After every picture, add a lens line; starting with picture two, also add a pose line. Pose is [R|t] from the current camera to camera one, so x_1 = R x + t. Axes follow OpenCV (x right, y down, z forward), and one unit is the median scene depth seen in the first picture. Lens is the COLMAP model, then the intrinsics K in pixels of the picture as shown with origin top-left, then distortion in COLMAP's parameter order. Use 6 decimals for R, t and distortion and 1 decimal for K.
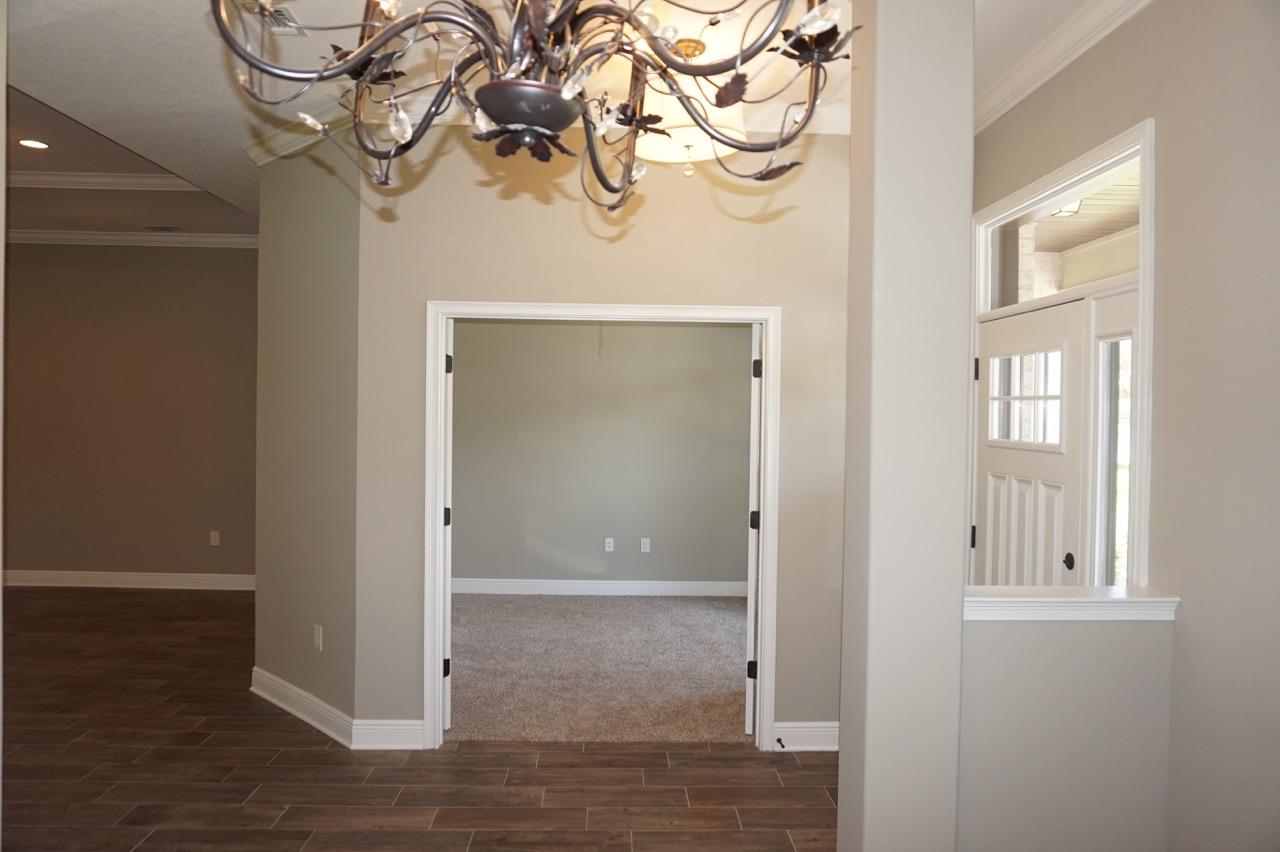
lens RADIAL K [[857.6, 0, 640.0], [0, 857.6, 426.0], [0, 0, 1]] dist [-0.056237, 0.041747]
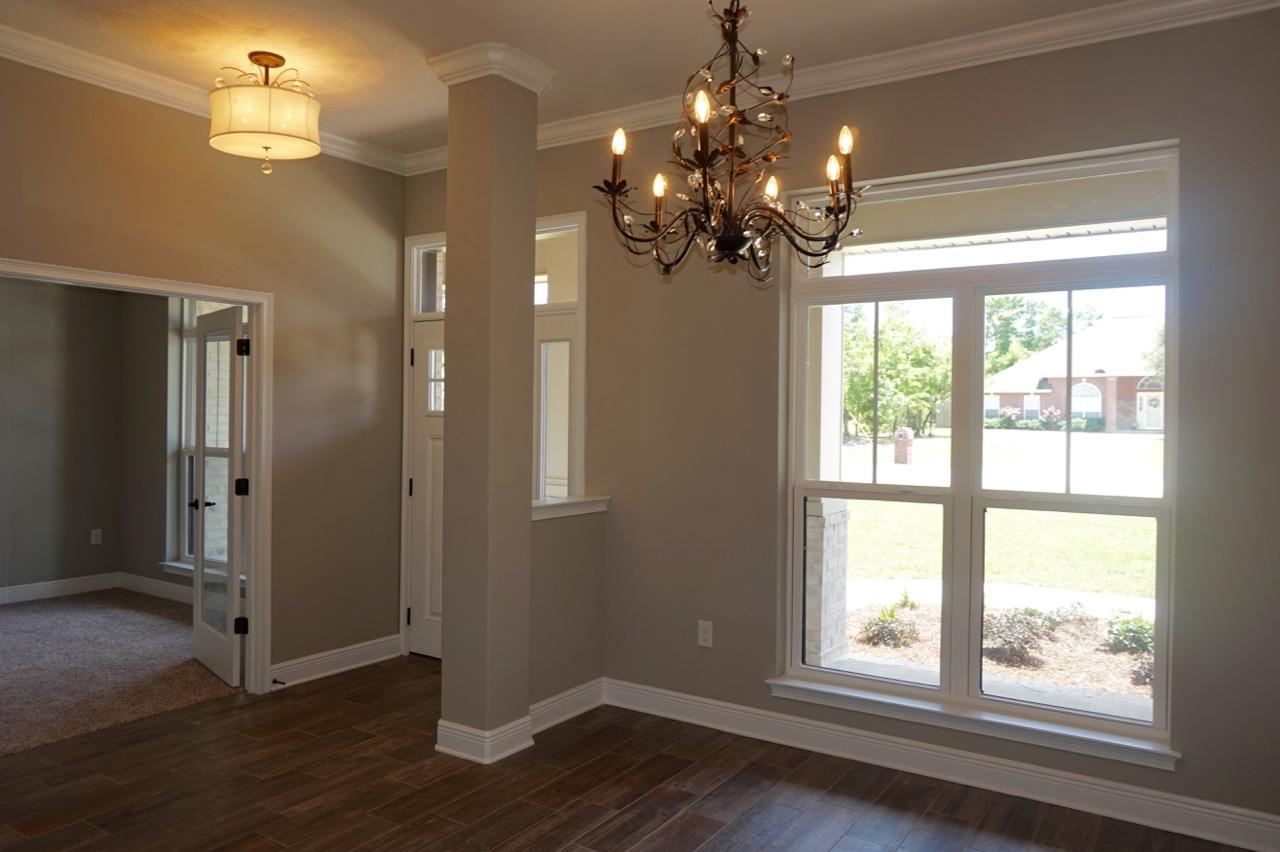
lens RADIAL K [[893.9, 0, 635.3], [0, 893.9, 423.3], [0, 0, 1]] dist [-0.072283, 0.048446]
pose [[0.575854, -0.014809, 0.817418, -0.515424], [0.007866, 0.999890, 0.012573, 0.020434], [-0.817515, -0.000810, 0.575907, -0.055647]]
